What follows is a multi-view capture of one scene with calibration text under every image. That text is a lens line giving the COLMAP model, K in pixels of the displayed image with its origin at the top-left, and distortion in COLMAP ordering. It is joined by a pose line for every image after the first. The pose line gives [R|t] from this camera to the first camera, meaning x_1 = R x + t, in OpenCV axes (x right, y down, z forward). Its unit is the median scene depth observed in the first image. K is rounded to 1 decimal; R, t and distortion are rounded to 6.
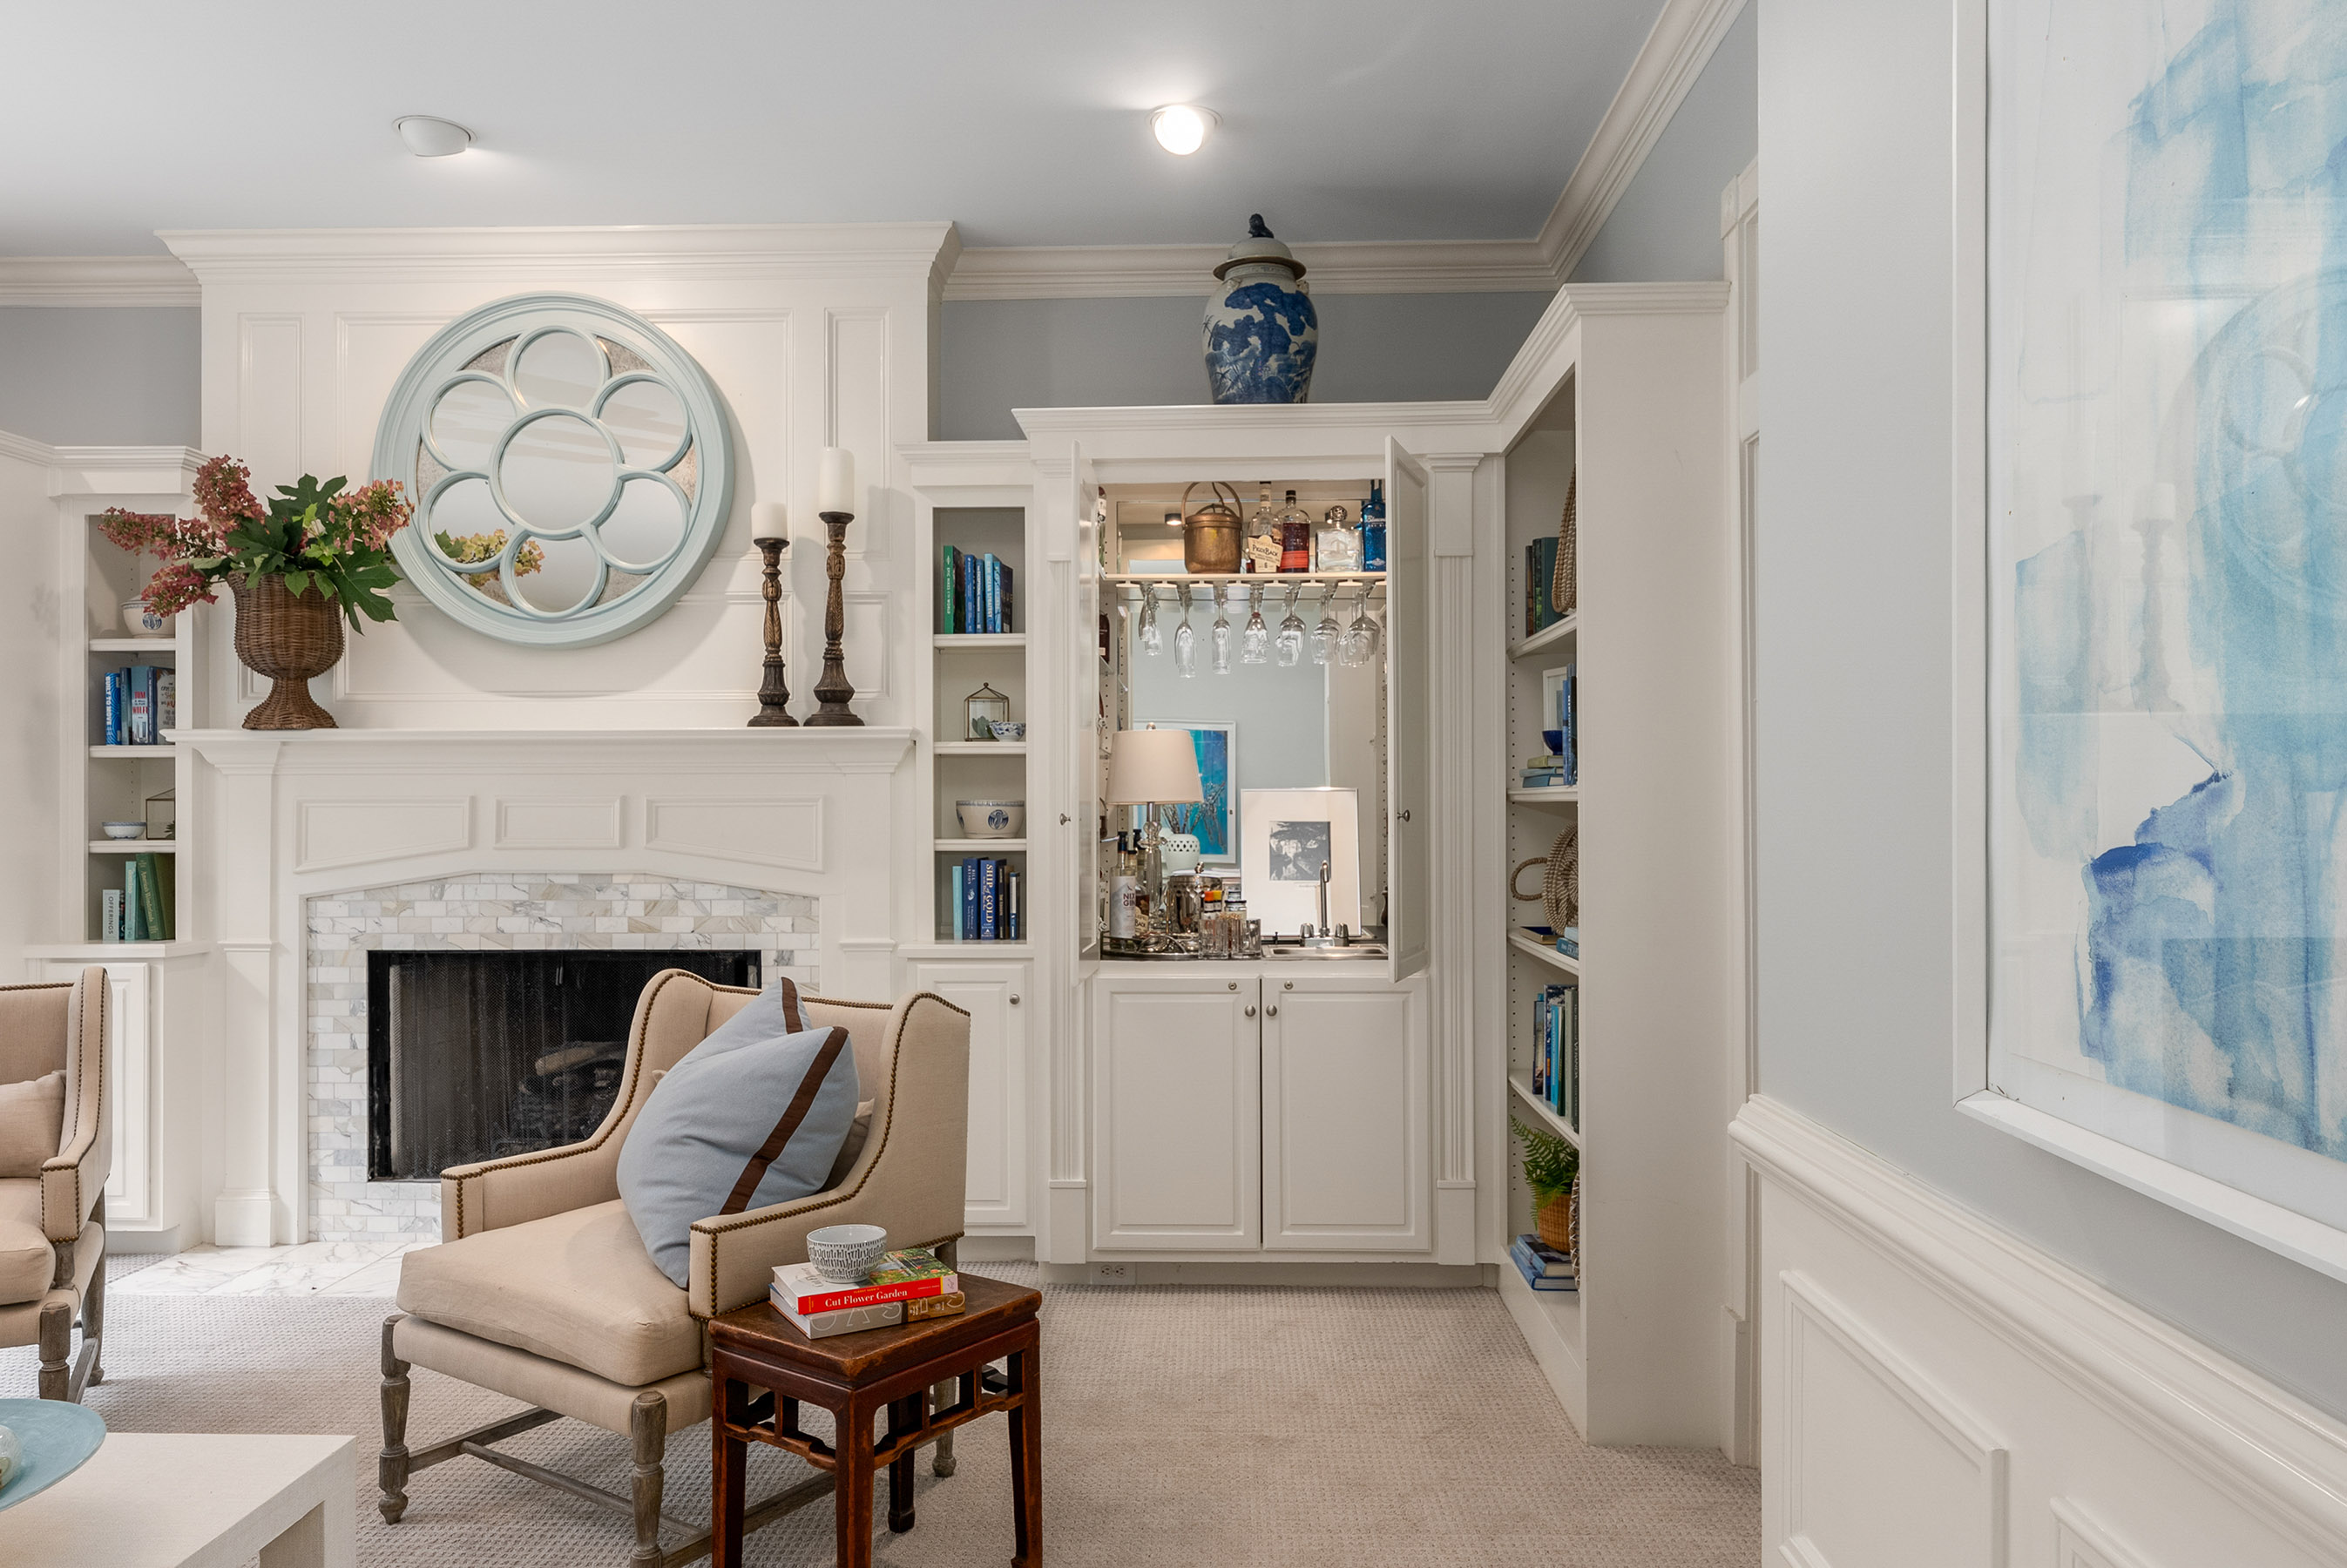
lens RADIAL K [[1576.1, 0, 1170.8], [0, 1576.1, 807.6], [0, 0, 1]] dist [0.001705, -0.001469]
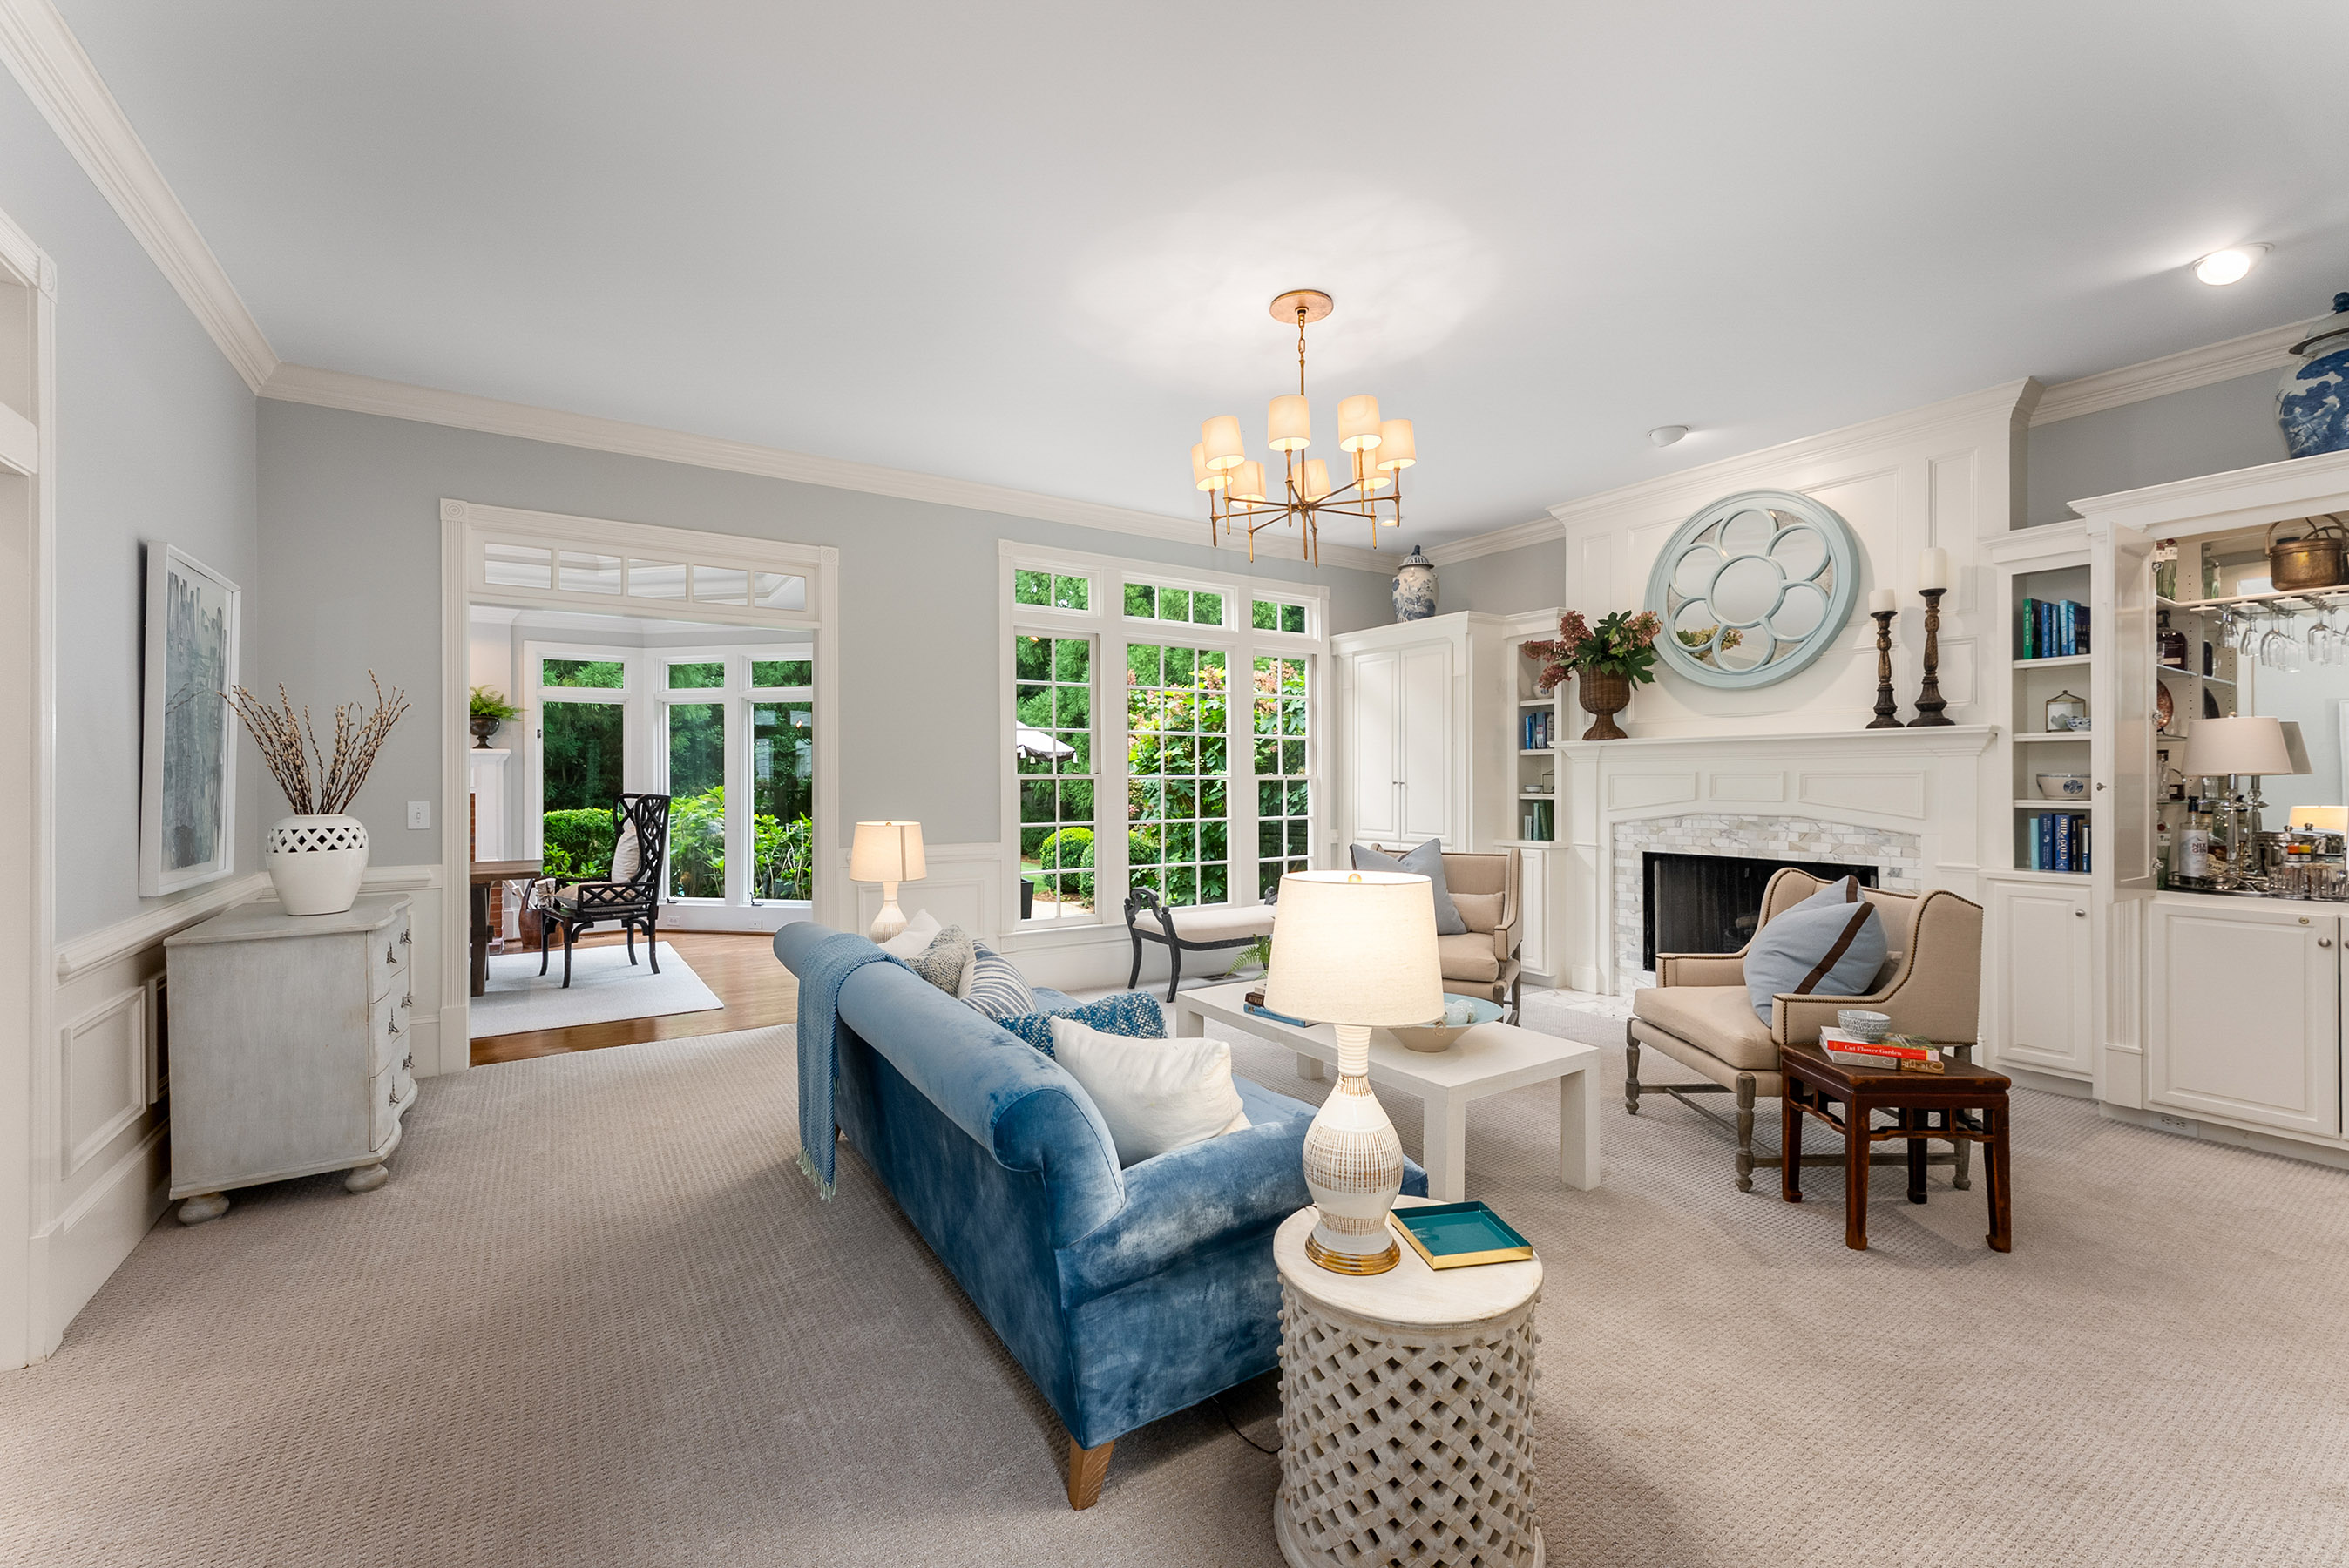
lens RADIAL K [[960.0, 0, 1177.2], [0, 960.0, 777.9], [0, 0, 1]] dist [-0.000826, -0.000147]
pose [[0.572722, -0.000477, -0.819749, 0.137582], [0.001757, 0.999998, 0.000646, -0.002341], [0.819748, -0.001810, 0.572722, -0.155491]]
